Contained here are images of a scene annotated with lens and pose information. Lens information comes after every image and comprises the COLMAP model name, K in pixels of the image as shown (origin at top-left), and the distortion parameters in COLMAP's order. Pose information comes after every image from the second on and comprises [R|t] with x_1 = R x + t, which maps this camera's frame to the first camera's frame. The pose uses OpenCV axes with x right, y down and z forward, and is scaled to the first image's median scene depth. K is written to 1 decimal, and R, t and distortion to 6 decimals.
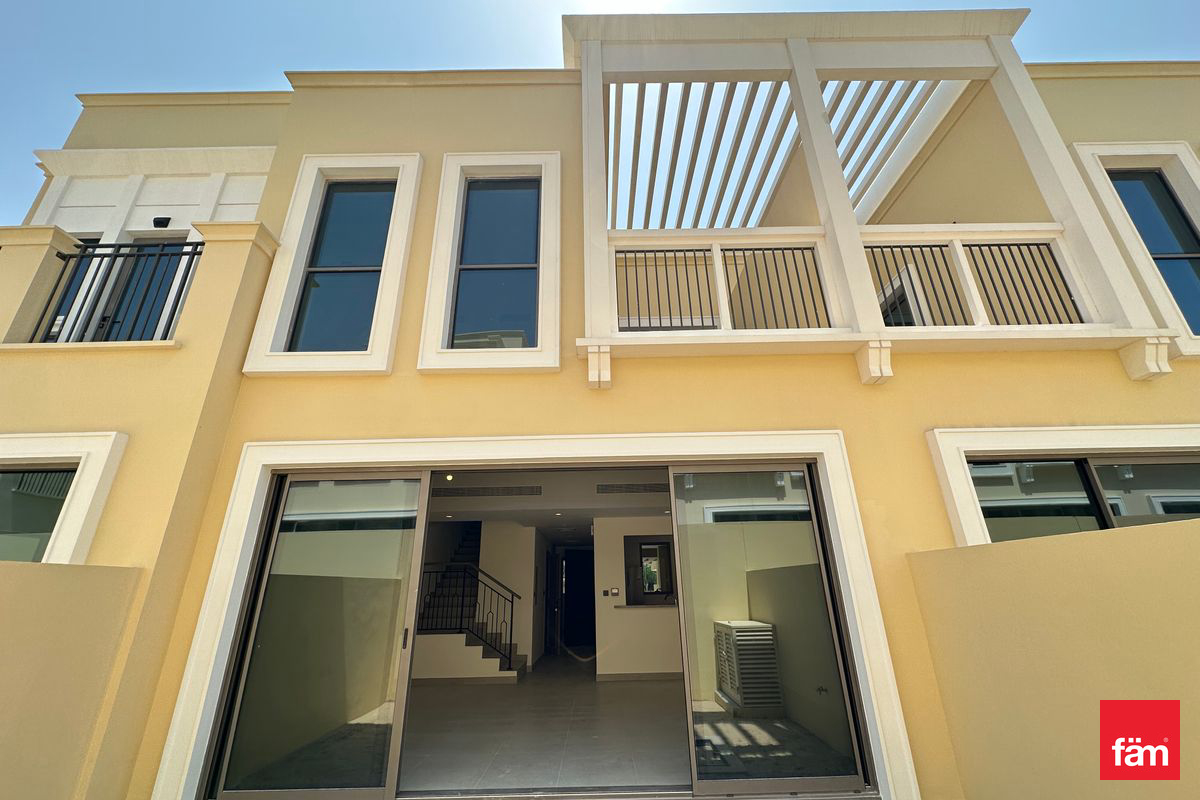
lens RADIAL K [[481.4, 0, 599.8], [0, 481.4, 393.7], [0, 0, 1]] dist [-0.001681, 0.000117]
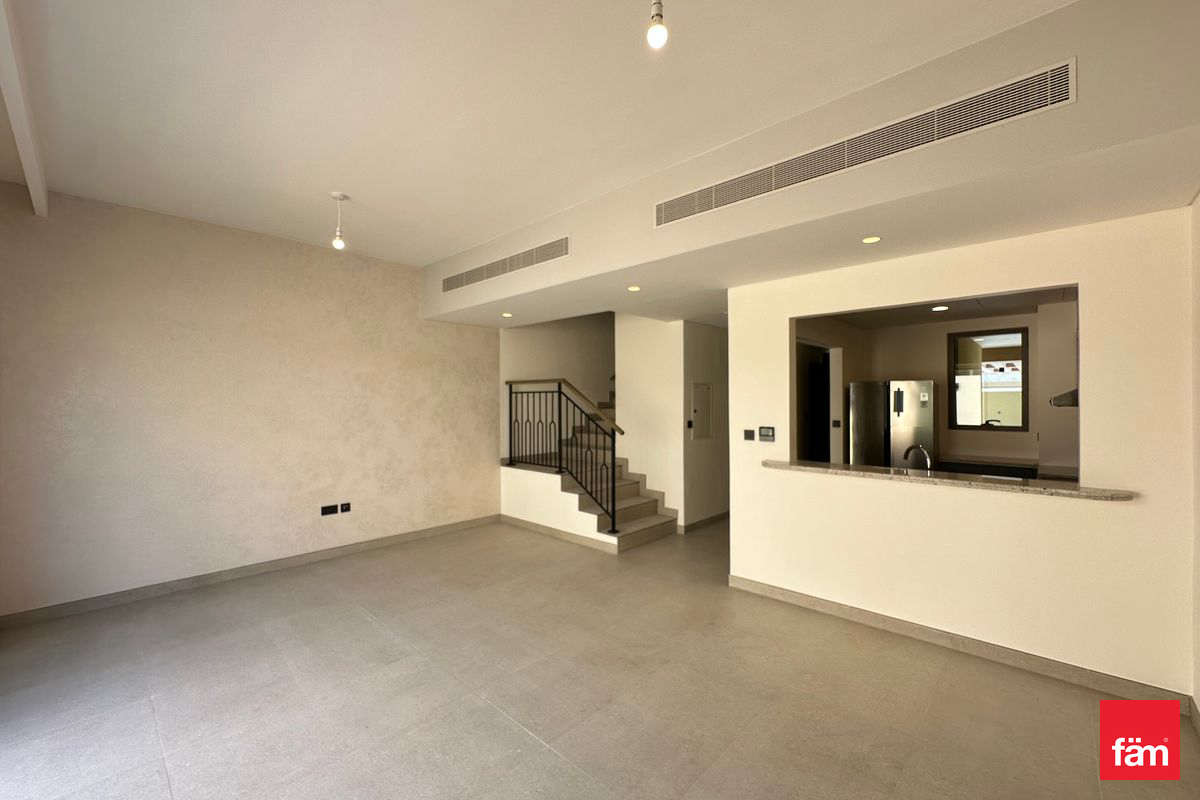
lens RADIAL K [[481.4, 0, 598.6], [0, 481.4, 403.5], [0, 0, 1]] dist [-0.001681, 0.000117]
pose [[0.728425, 0.020876, -0.684807, 0.237396], [0.244732, 0.925663, 0.288538, 0.209320], [0.639924, -0.377773, 0.669168, 0.595272]]
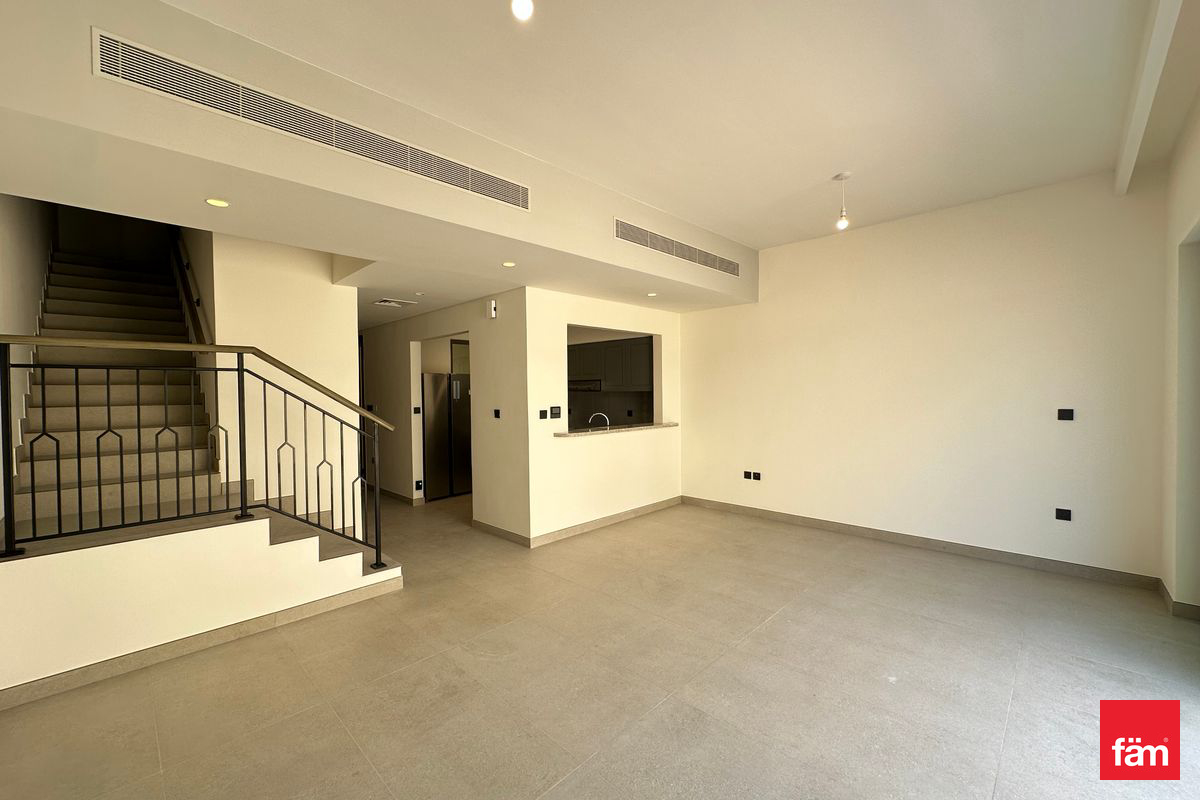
lens RADIAL K [[481.4, 0, 594.7], [0, 481.4, 402.1], [0, 0, 1]] dist [-0.001681, 0.000117]
pose [[0.705043, -0.006405, 0.709136, -0.361968], [-0.264659, 0.925338, 0.271489, 0.227777], [-0.657929, -0.379090, 0.650707, 0.591022]]
